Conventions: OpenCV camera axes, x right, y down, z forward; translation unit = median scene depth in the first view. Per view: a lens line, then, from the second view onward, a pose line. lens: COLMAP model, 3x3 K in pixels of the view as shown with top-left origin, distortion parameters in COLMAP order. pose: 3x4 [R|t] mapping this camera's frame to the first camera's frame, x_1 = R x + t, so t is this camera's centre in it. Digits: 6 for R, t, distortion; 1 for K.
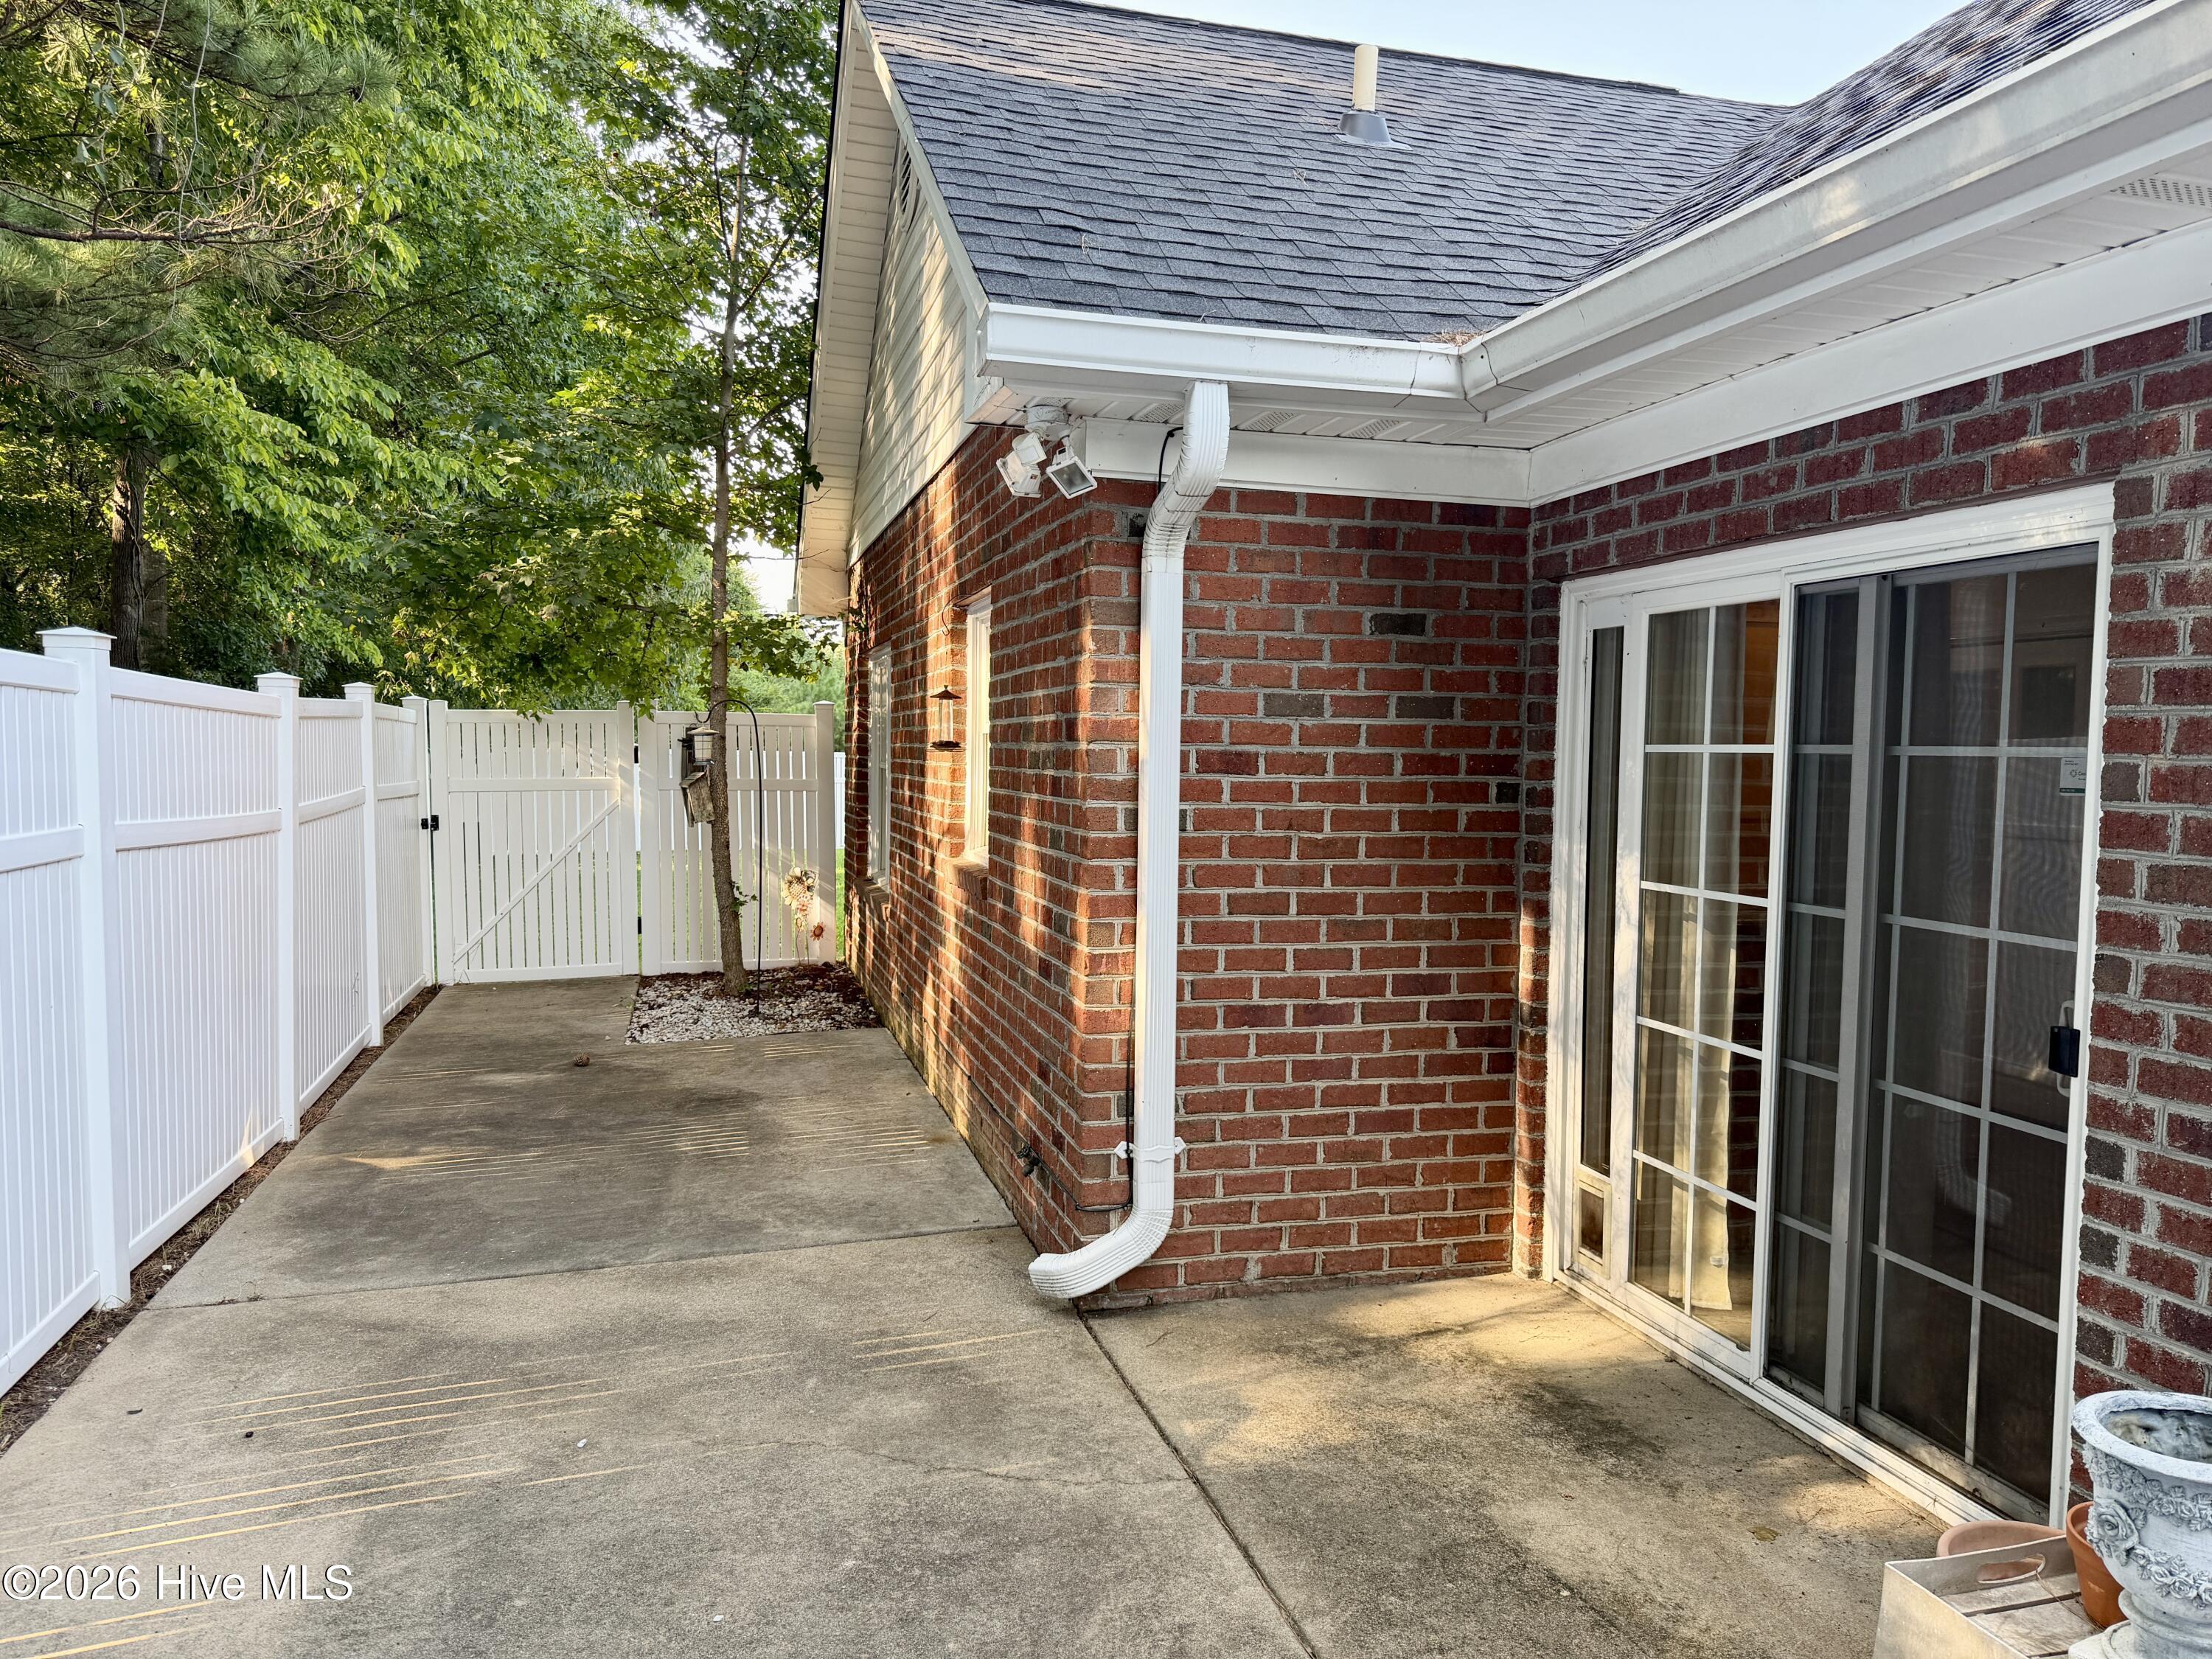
lens RADIAL K [[1553.4, 0, 1102.9], [0, 1553.4, 842.5], [0, 0, 1]] dist [0.076486, -0.105241]
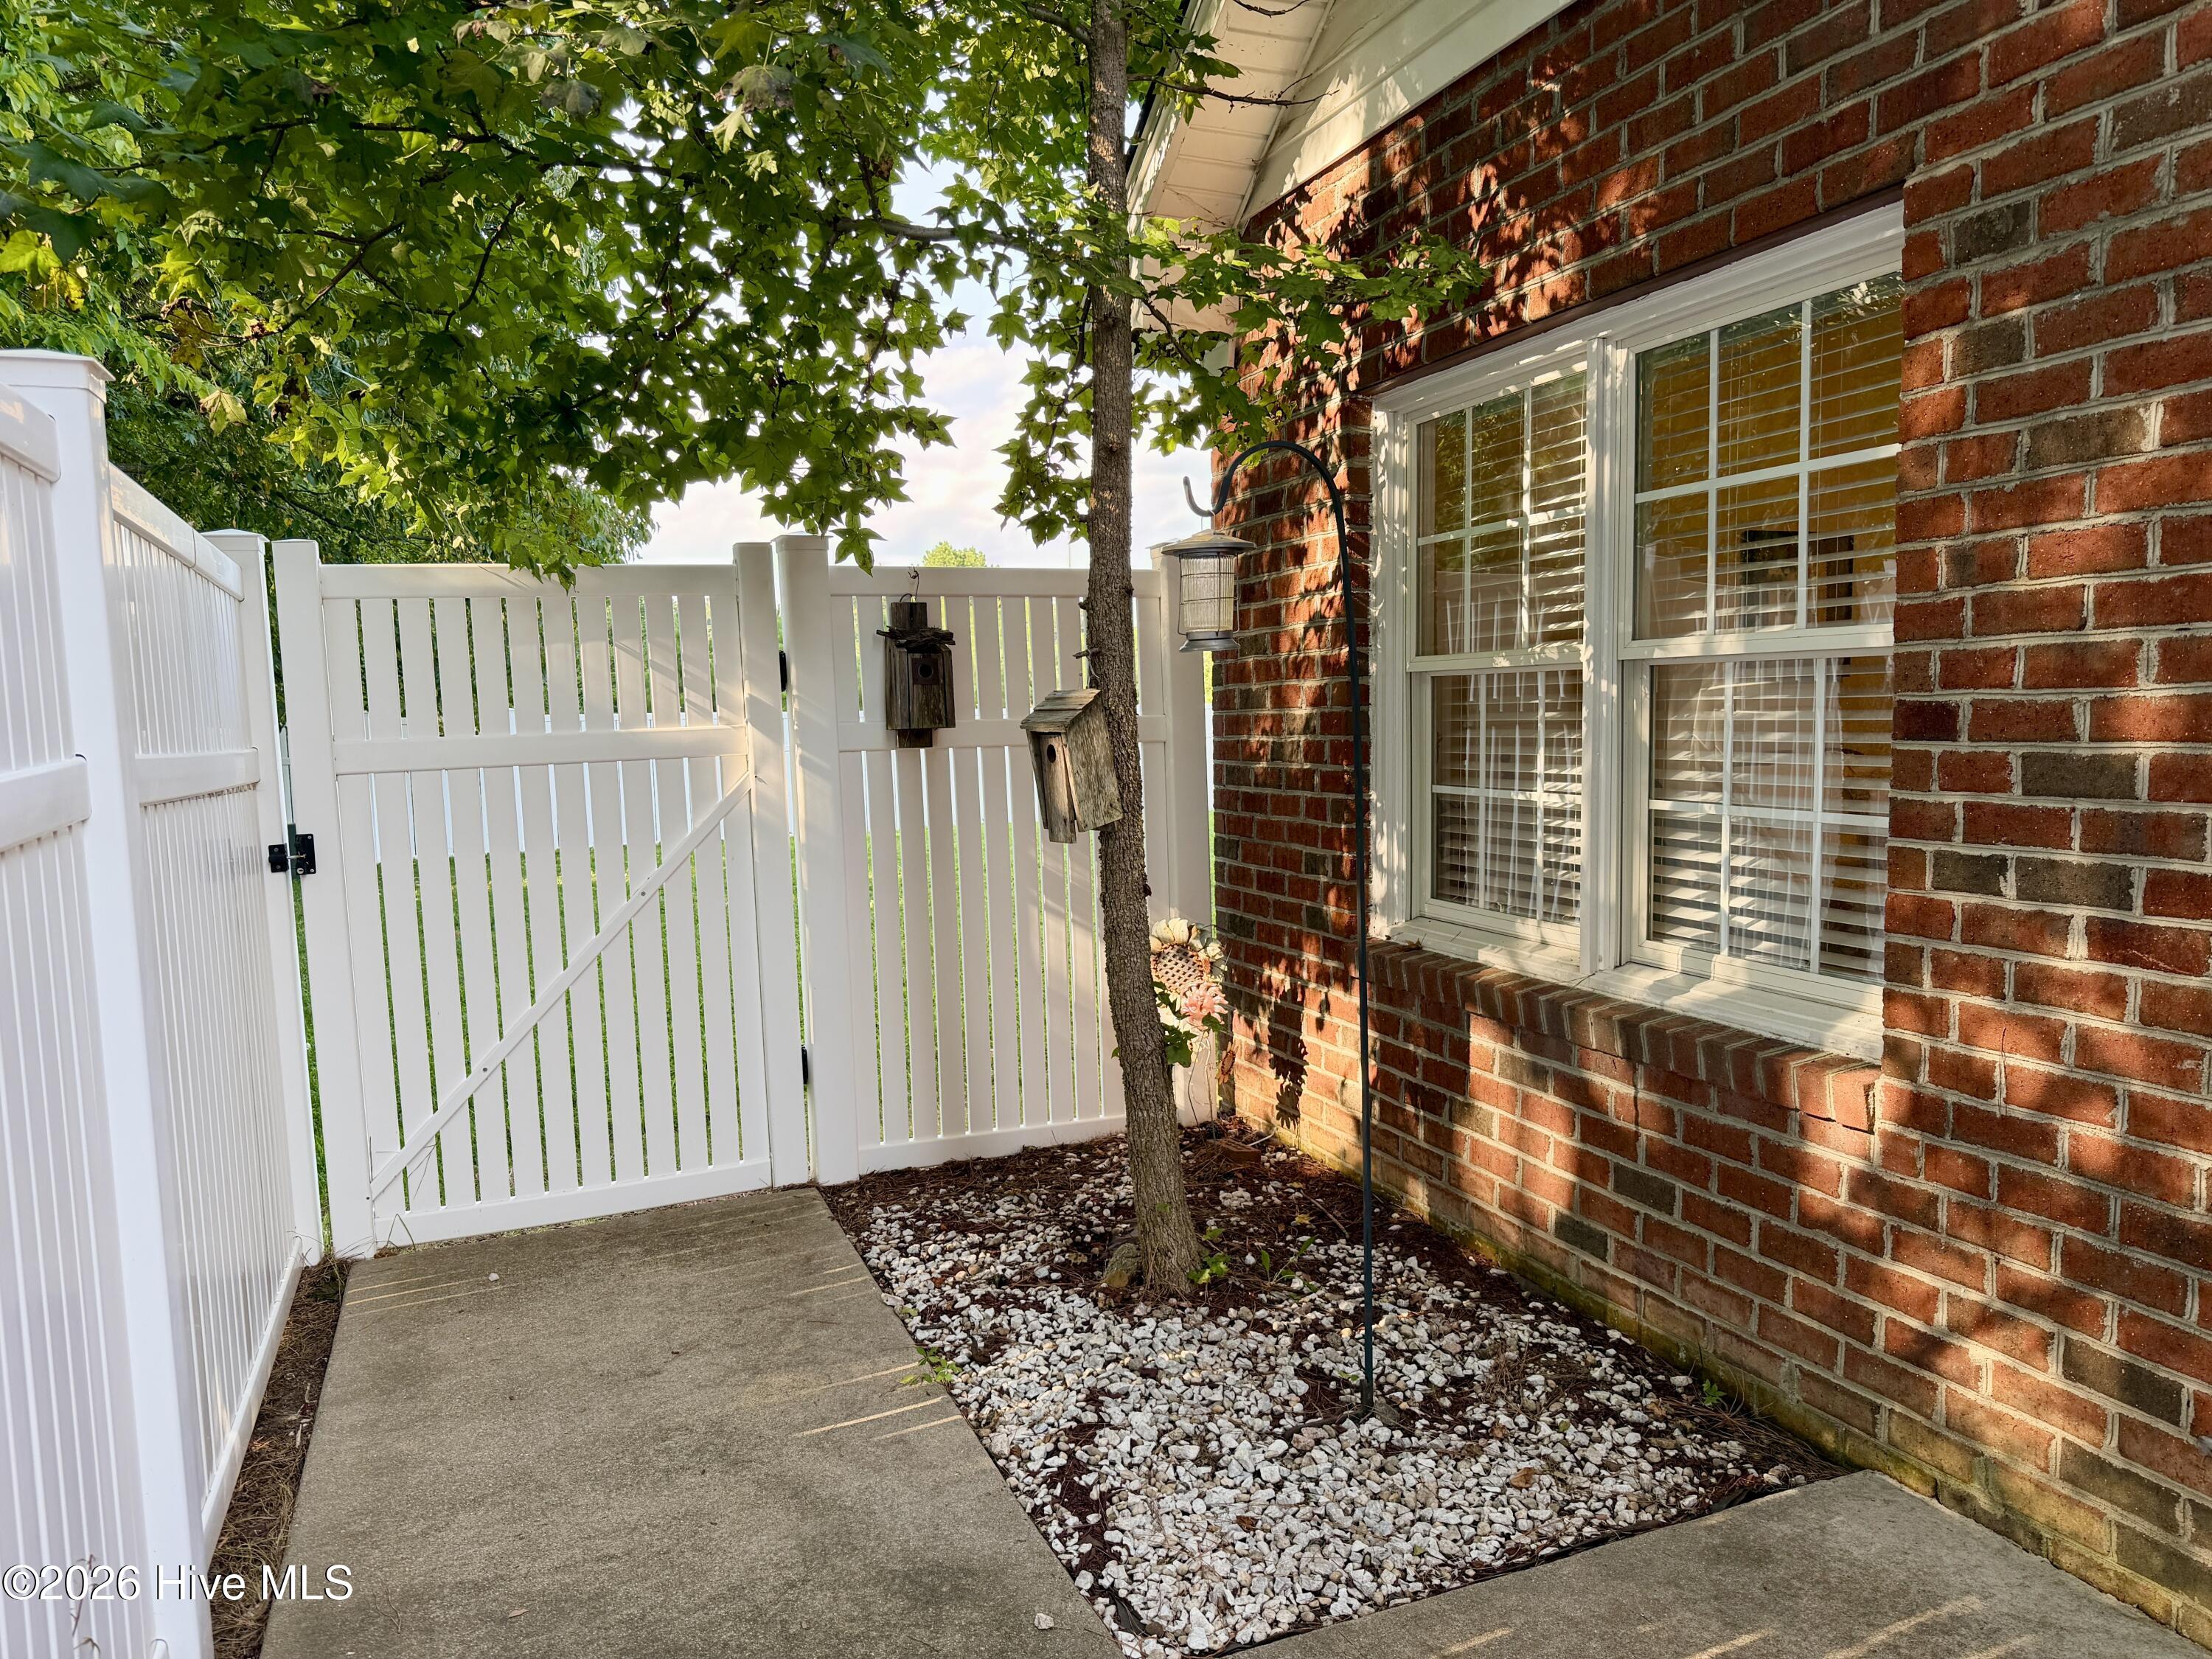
lens RADIAL K [[1553.4, 0, 1098.1], [0, 1553.4, 848.2], [0, 0, 1]] dist [0.076486, -0.105241]
pose [[0.993636, -0.045804, 0.102905, -0.300105], [0.043098, 0.998668, 0.028364, -0.018734], [-0.104067, -0.023748, 0.994287, 0.656598]]
